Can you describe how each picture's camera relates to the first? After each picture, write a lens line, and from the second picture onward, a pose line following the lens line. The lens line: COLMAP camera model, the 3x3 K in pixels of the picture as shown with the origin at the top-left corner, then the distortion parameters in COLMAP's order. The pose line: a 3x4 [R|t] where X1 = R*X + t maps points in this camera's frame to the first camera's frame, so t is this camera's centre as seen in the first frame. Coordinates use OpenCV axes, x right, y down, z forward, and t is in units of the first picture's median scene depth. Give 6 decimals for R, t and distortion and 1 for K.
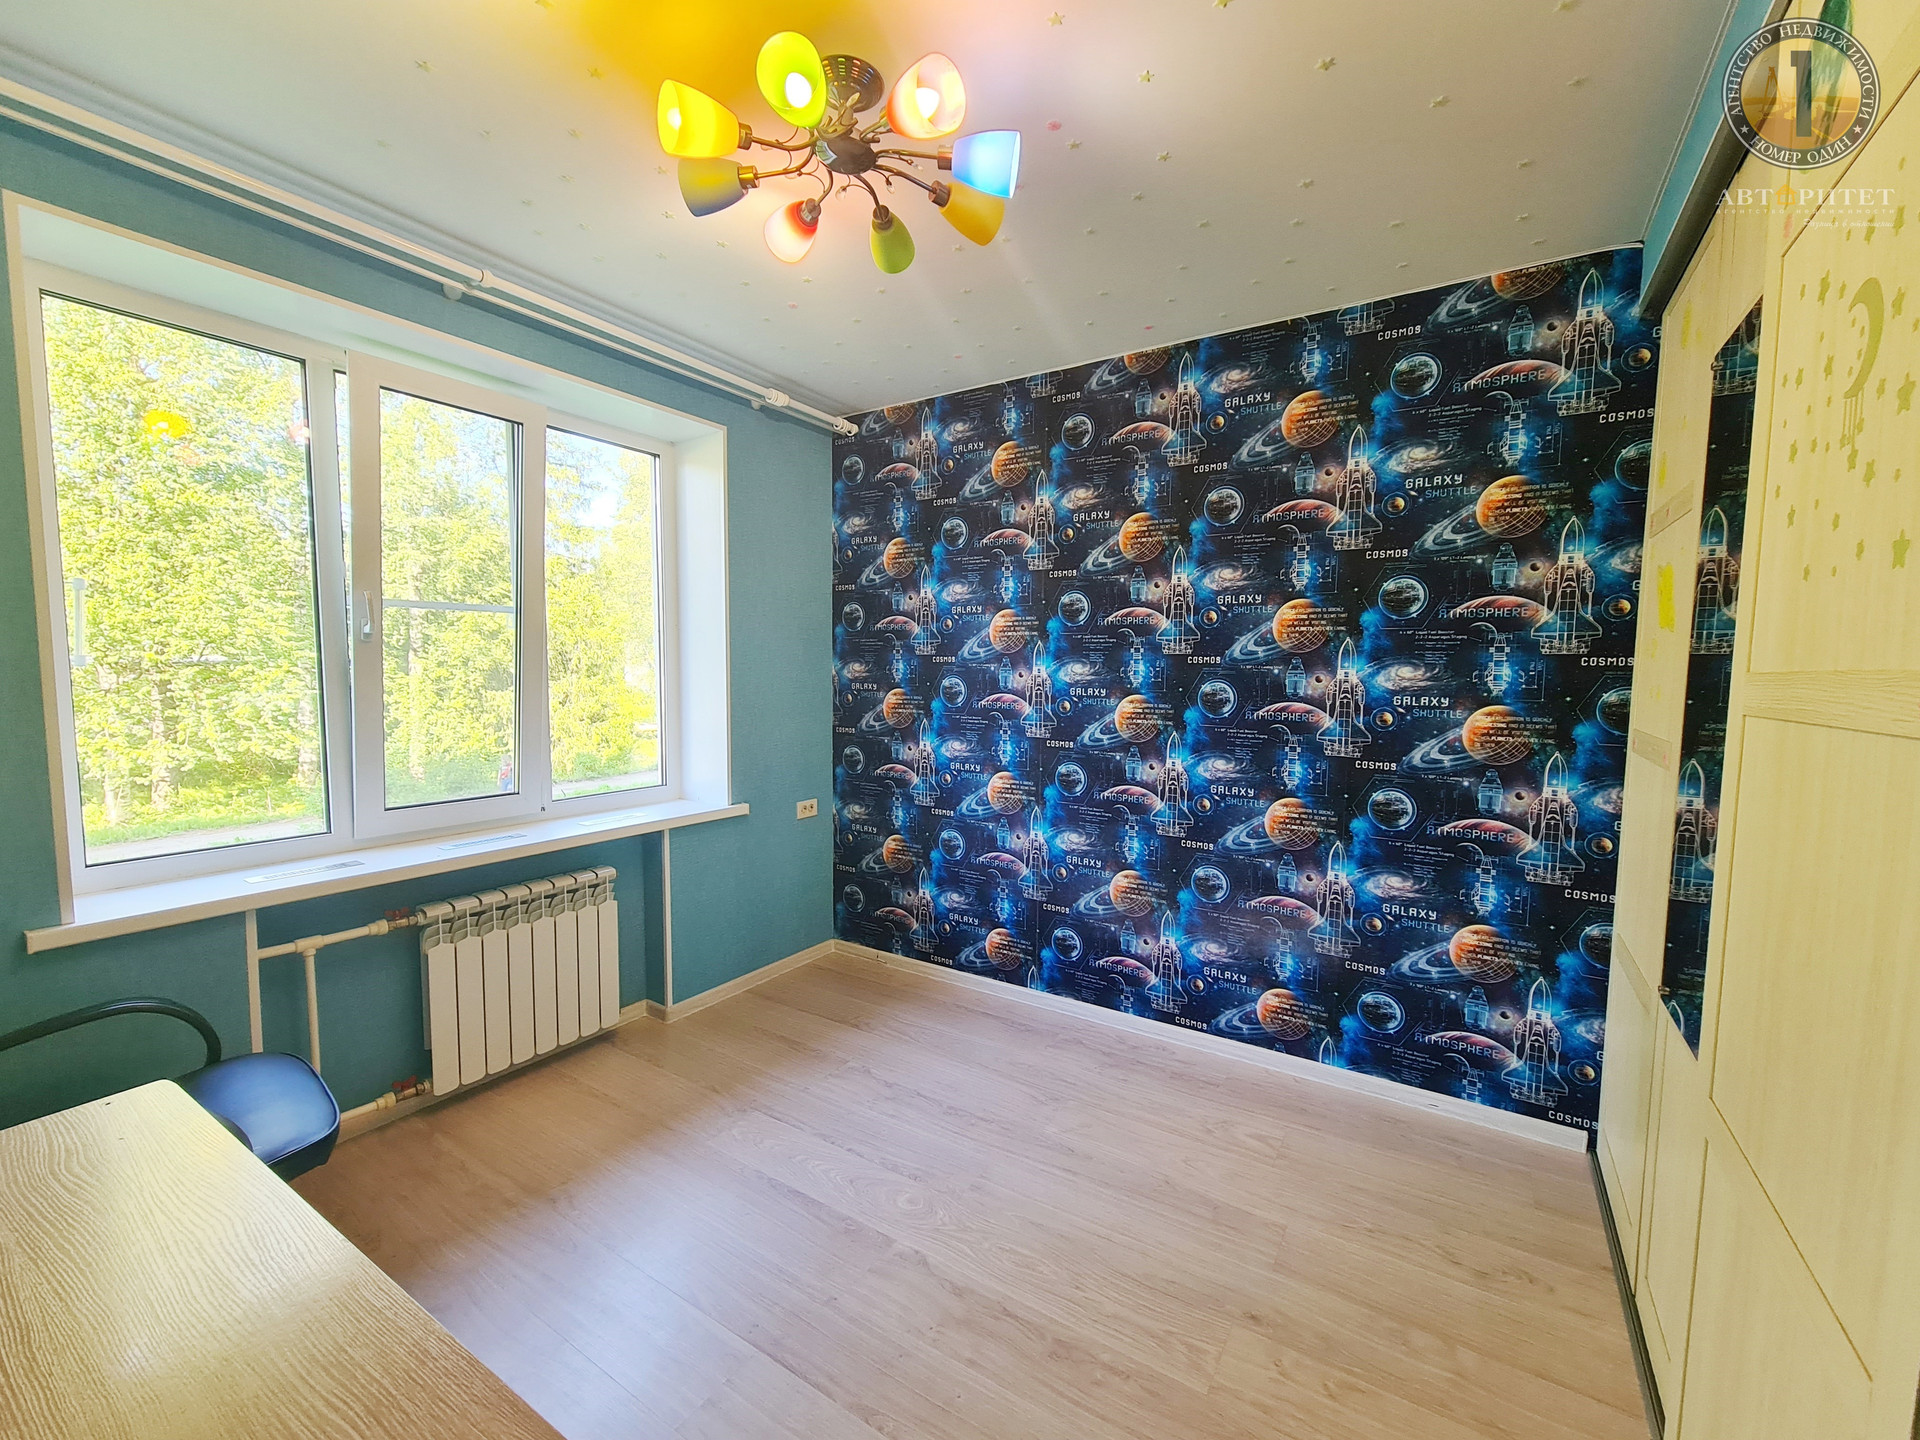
lens RADIAL K [[782.0, 0, 951.3], [0, 782.0, 733.1], [0, 0, 1]] dist [-0.000452, -0.000763]
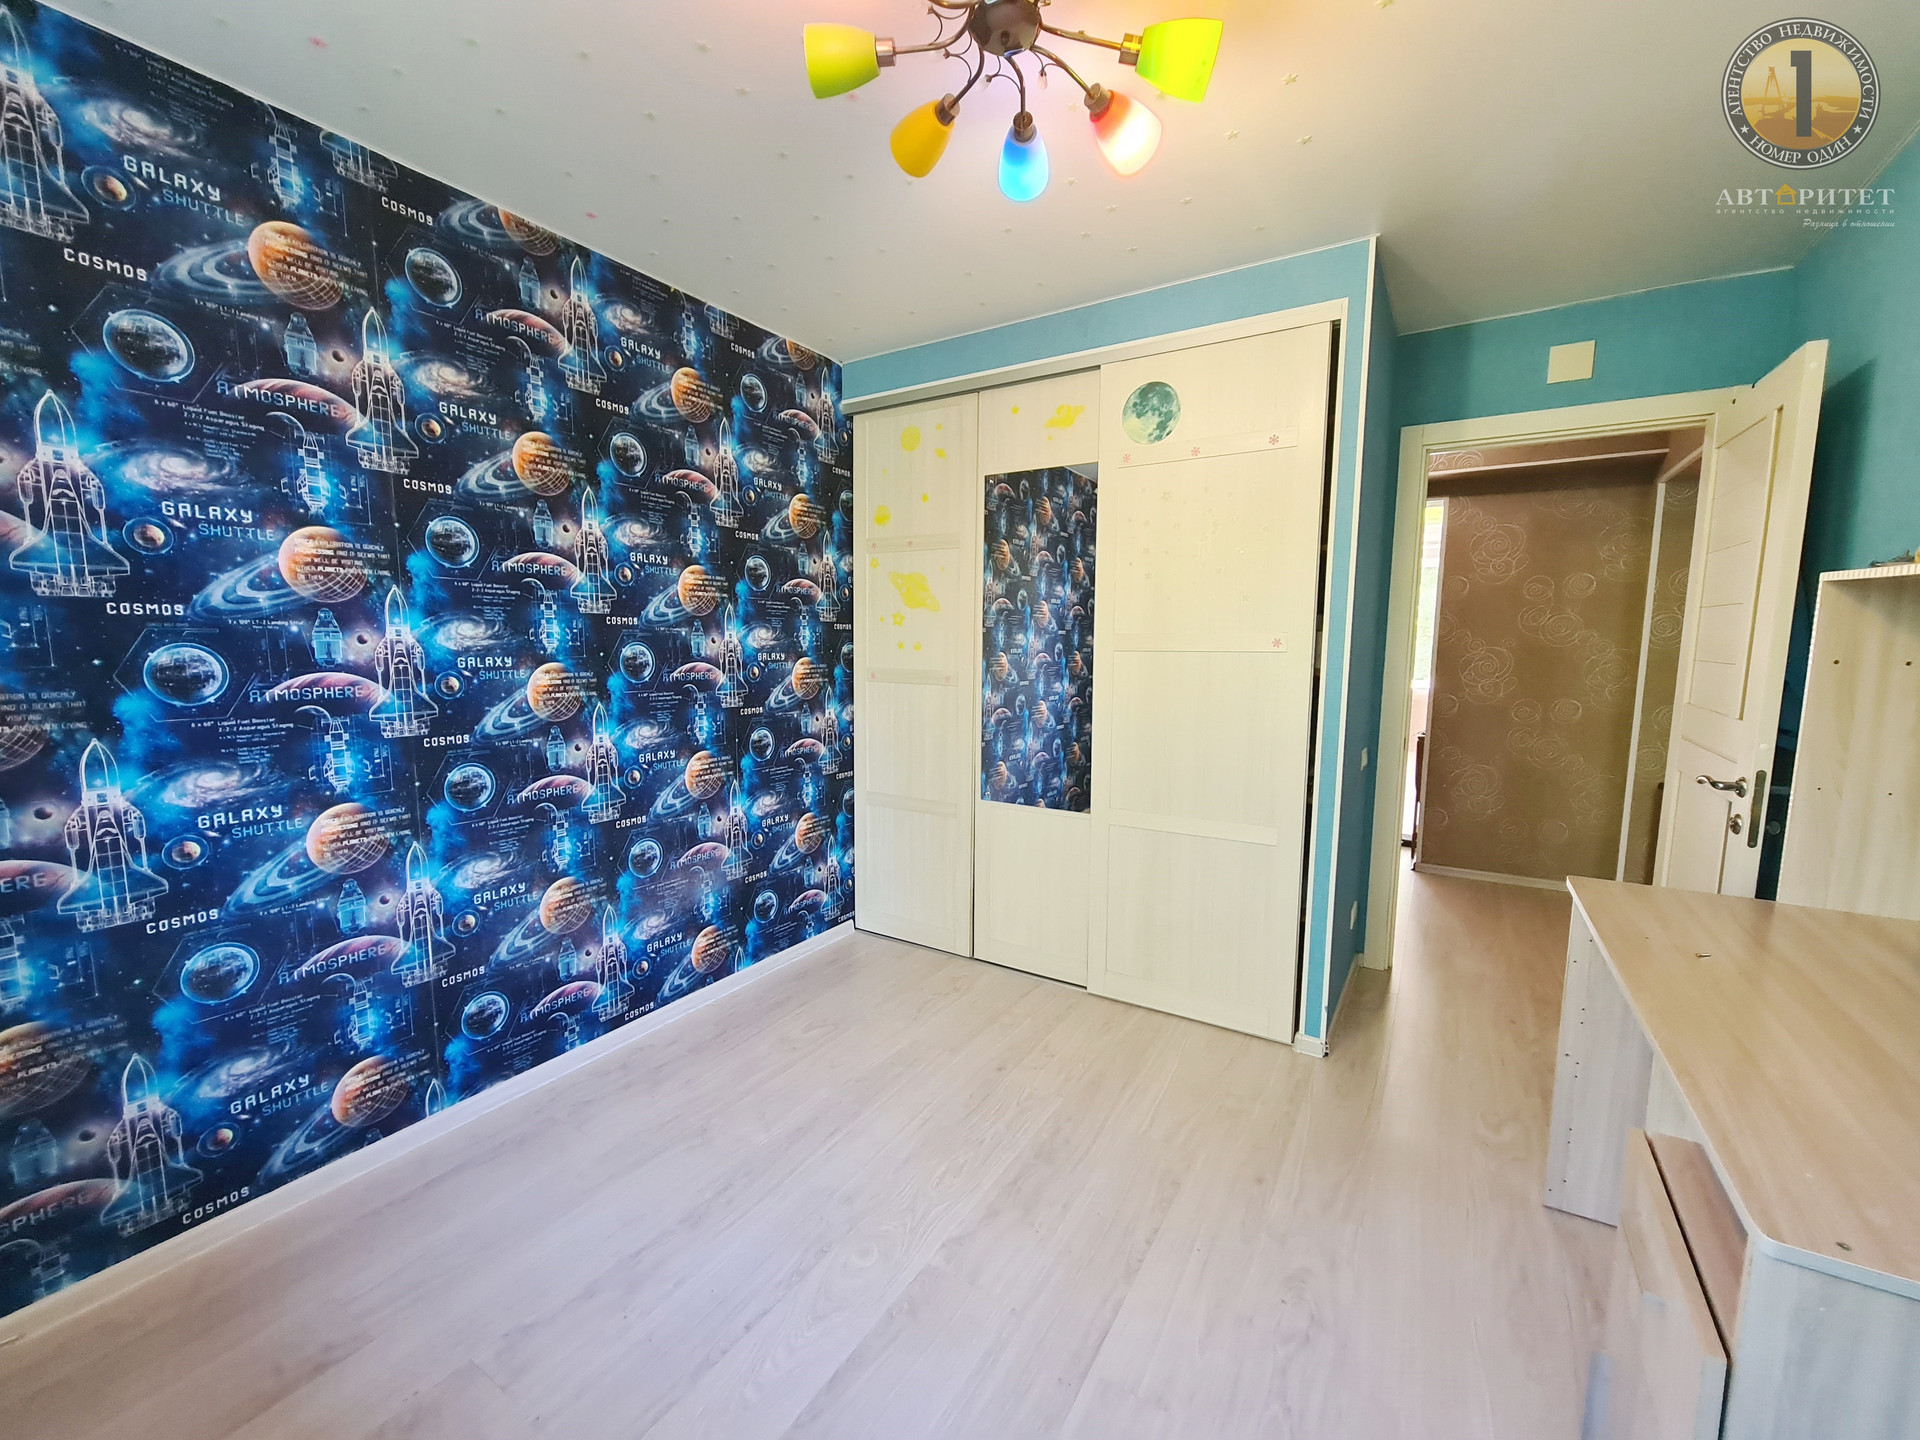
lens RADIAL K [[782.0, 0, 951.3], [0, 782.0, 733.1], [0, 0, 1]] dist [-0.000452, -0.000763]
pose [[-0.011882, -0.129395, 0.991522, -0.624821], [0.077617, 0.988481, 0.129928, -0.054249], [-0.996912, 0.078502, -0.001702, 0.647541]]
